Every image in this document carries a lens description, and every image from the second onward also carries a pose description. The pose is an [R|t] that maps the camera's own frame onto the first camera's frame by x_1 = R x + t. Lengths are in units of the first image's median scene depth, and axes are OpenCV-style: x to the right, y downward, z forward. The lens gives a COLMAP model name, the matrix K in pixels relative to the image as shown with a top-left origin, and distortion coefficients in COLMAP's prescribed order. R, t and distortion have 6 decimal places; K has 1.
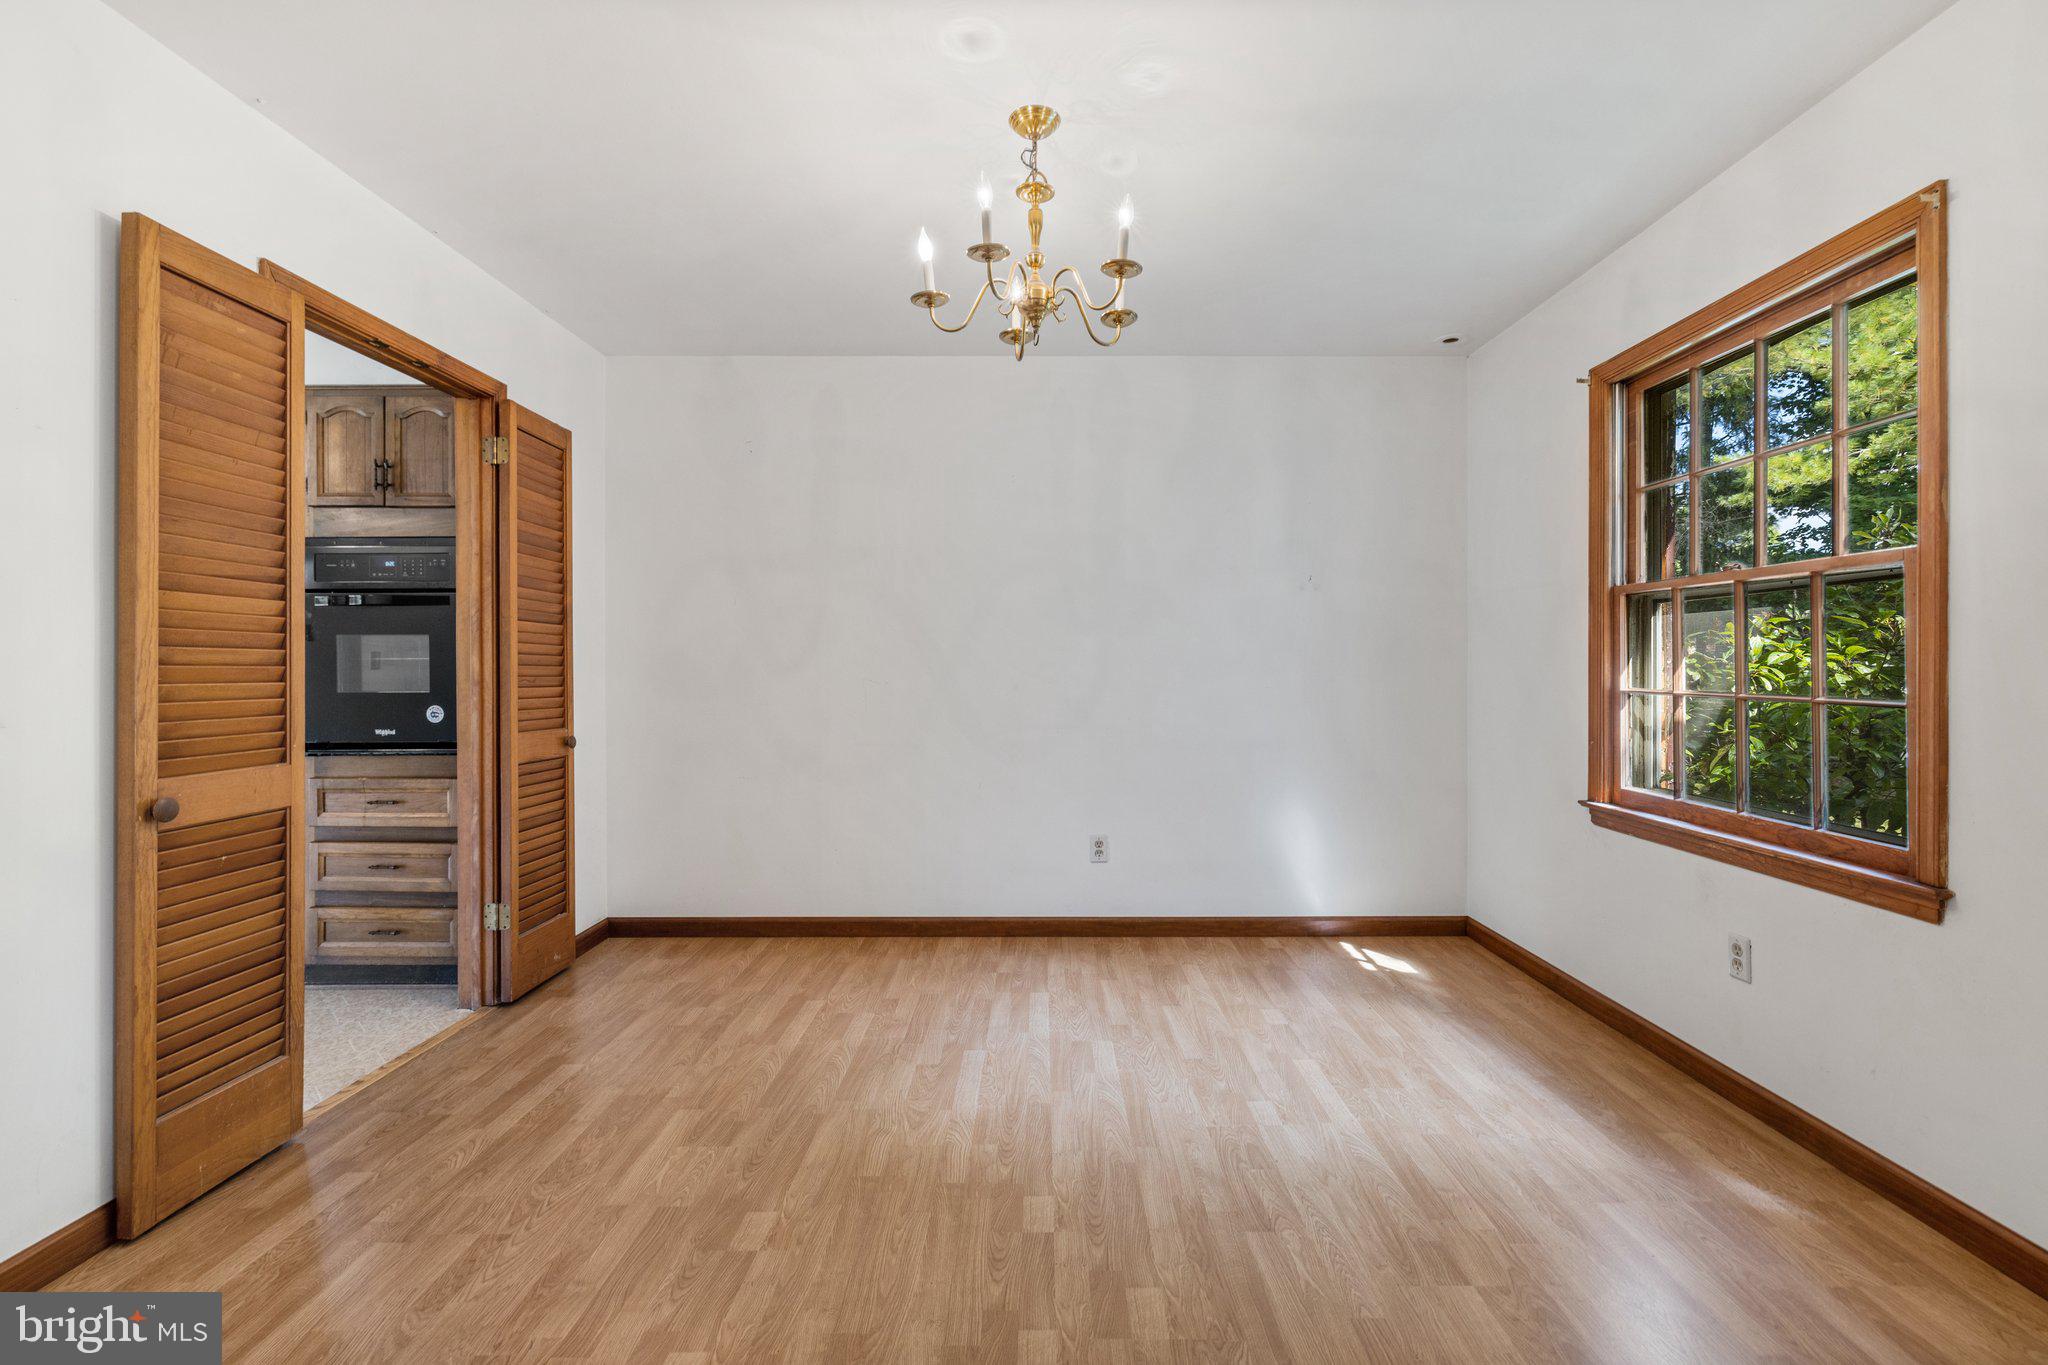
lens RADIAL K [[846.0, 0, 1024.0], [0, 846.0, 682.5], [0, 0, 1]] dist [-0.002402, 0.000018]
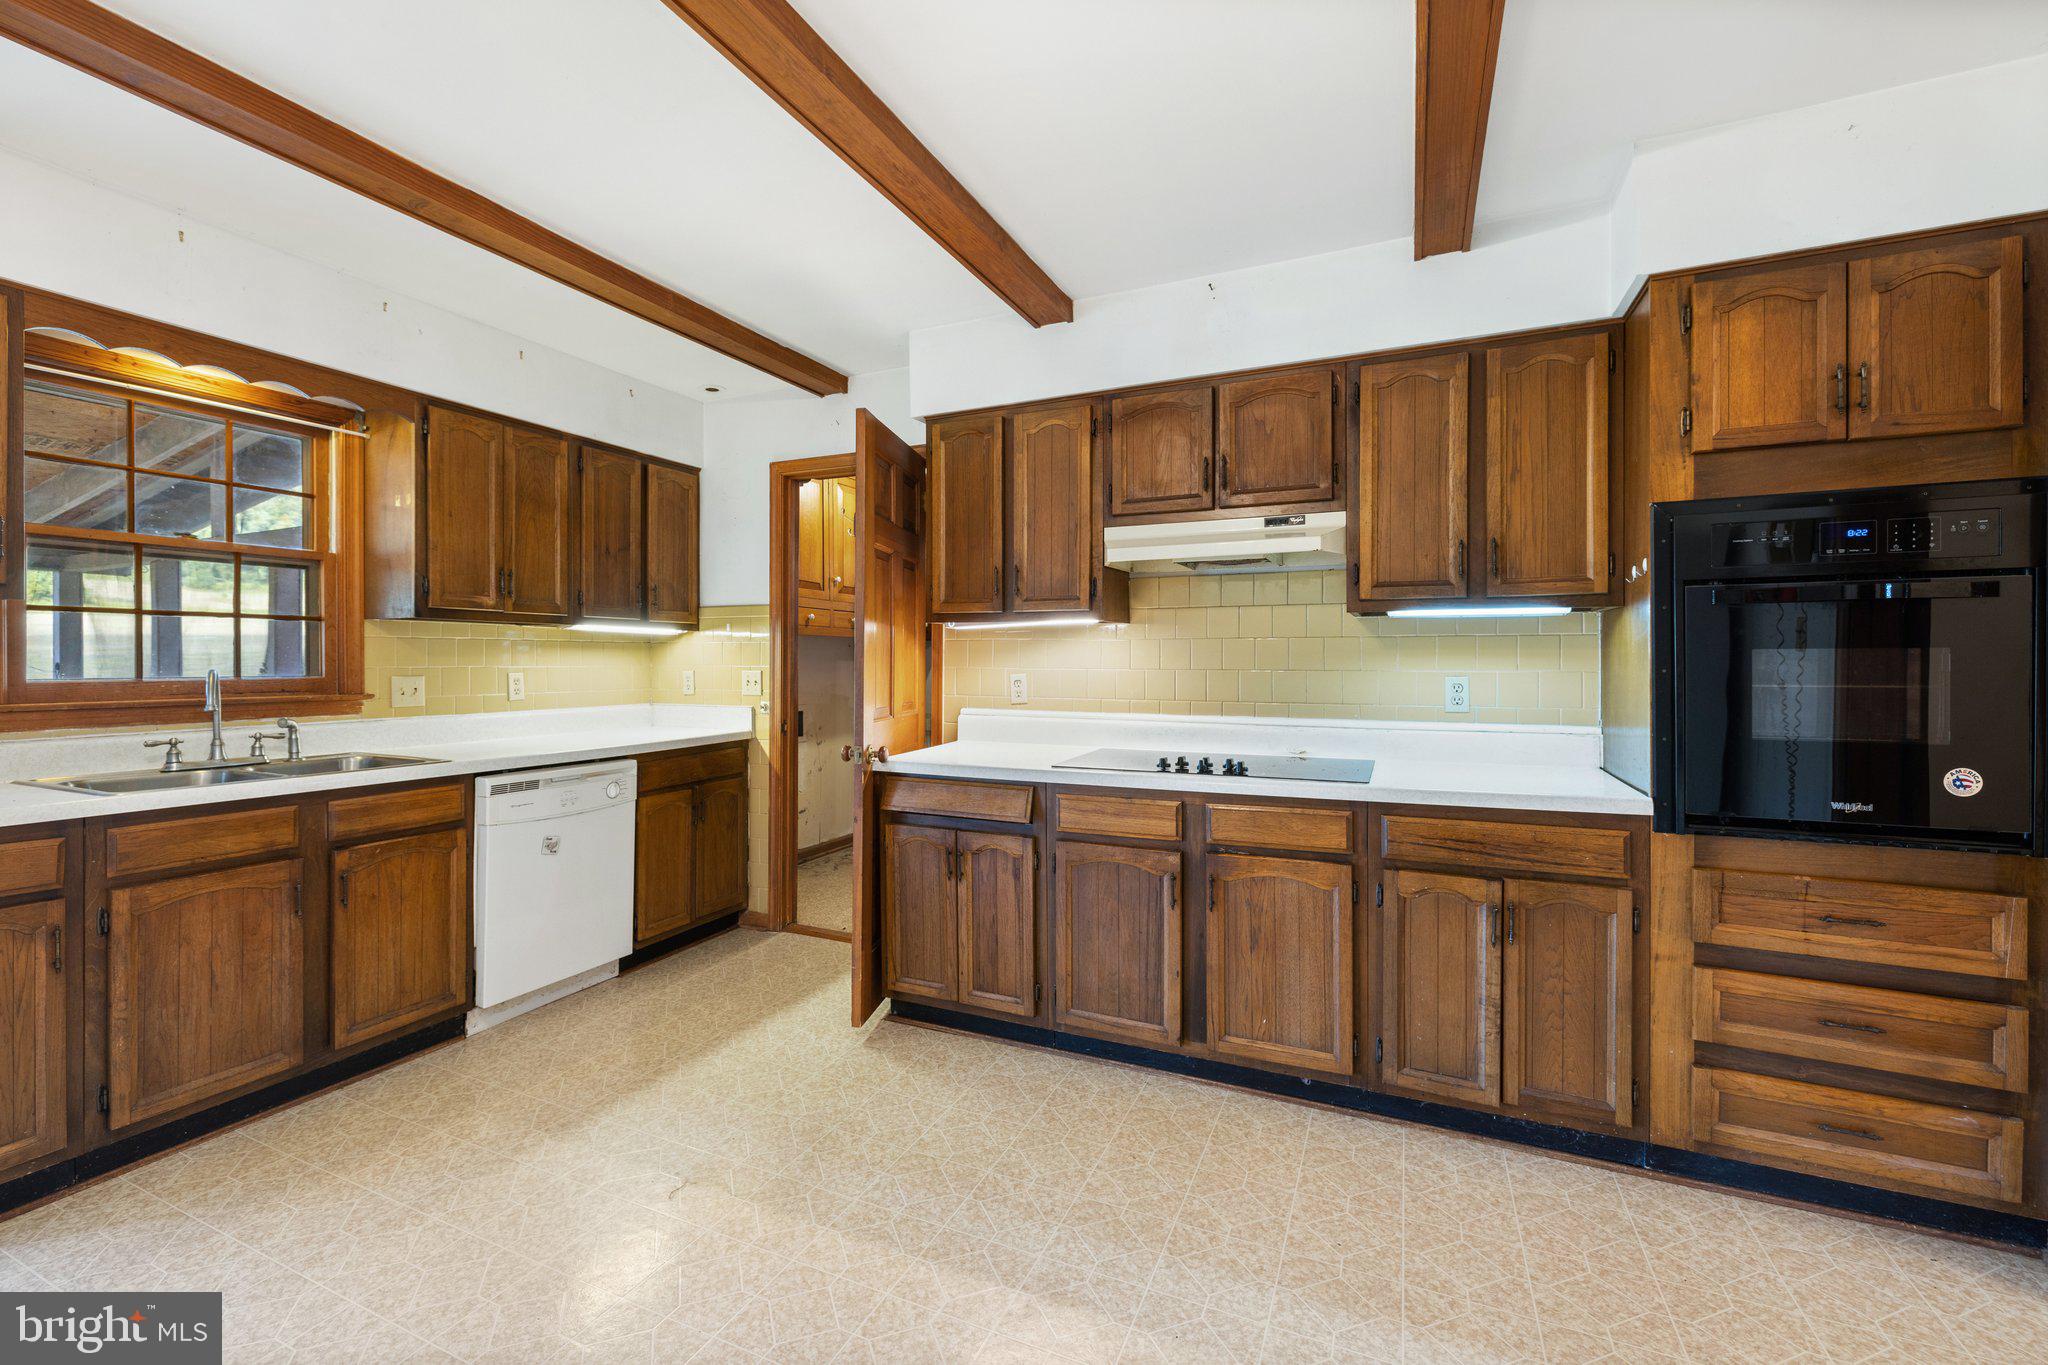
lens RADIAL K [[846.0, 0, 1024.0], [0, 846.0, 682.5], [0, 0, 1]] dist [-0.002402, 0.000018]
pose [[0.905813, 0.009030, -0.423581, -1.042721], [-0.007533, 0.999958, 0.005209, -0.030620], [0.423611, -0.001527, 0.905843, 0.187278]]
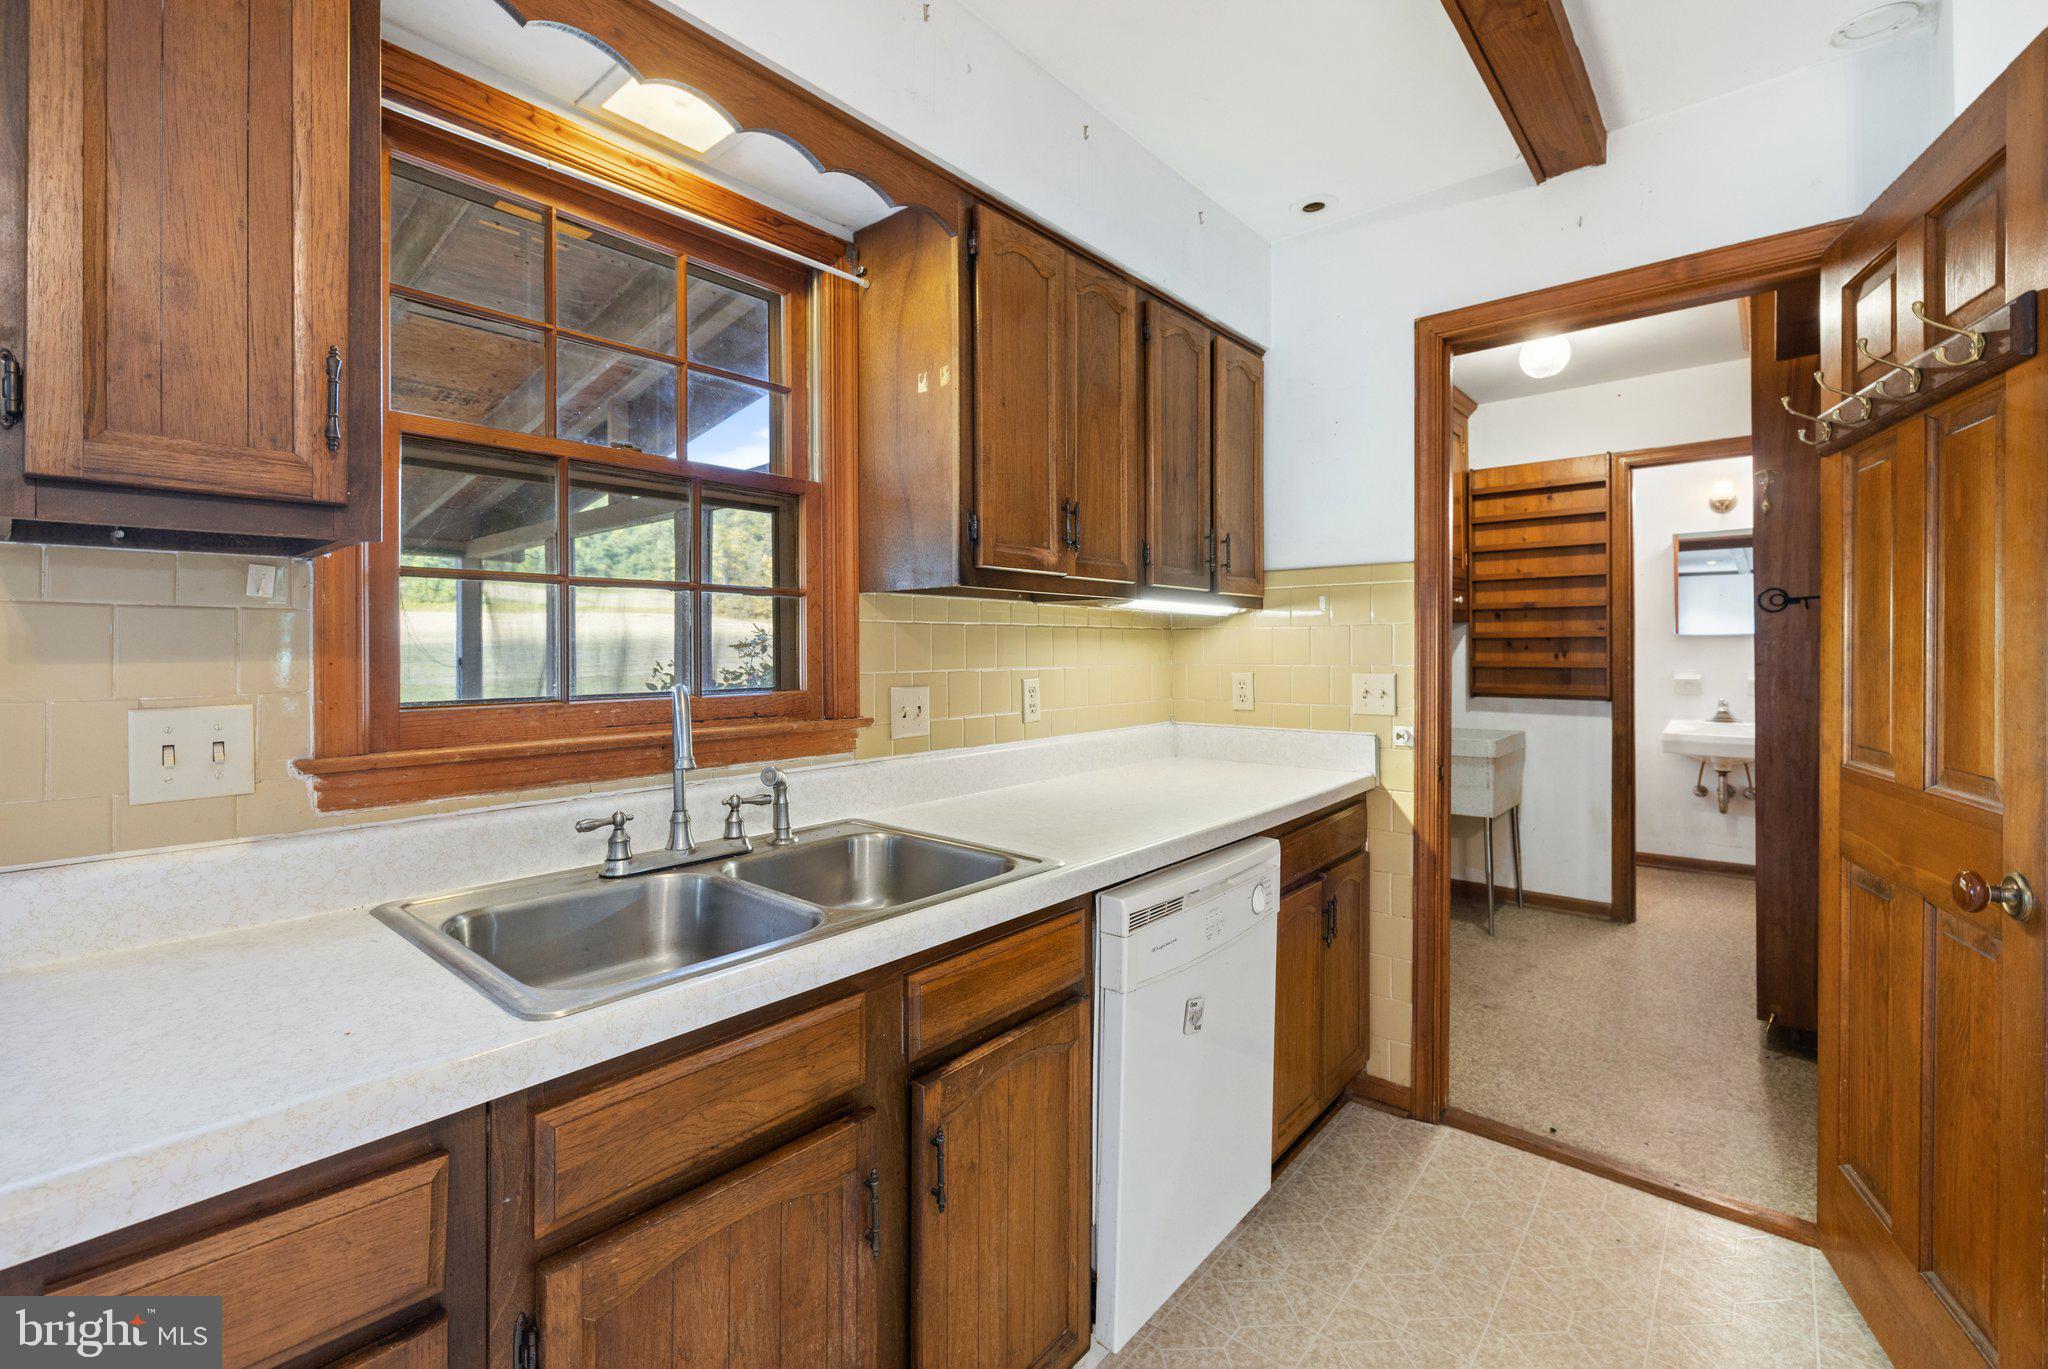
lens RADIAL K [[862.9, 0, 1032.3], [0, 862.9, 672.0], [0, 0, 1]] dist [-0.002392, -0.000183]
pose [[0.758976, 0.012131, -0.651005, -1.880519], [-0.007972, 0.999925, 0.009340, -0.049533], [0.651070, -0.001899, 0.759016, 0.438989]]
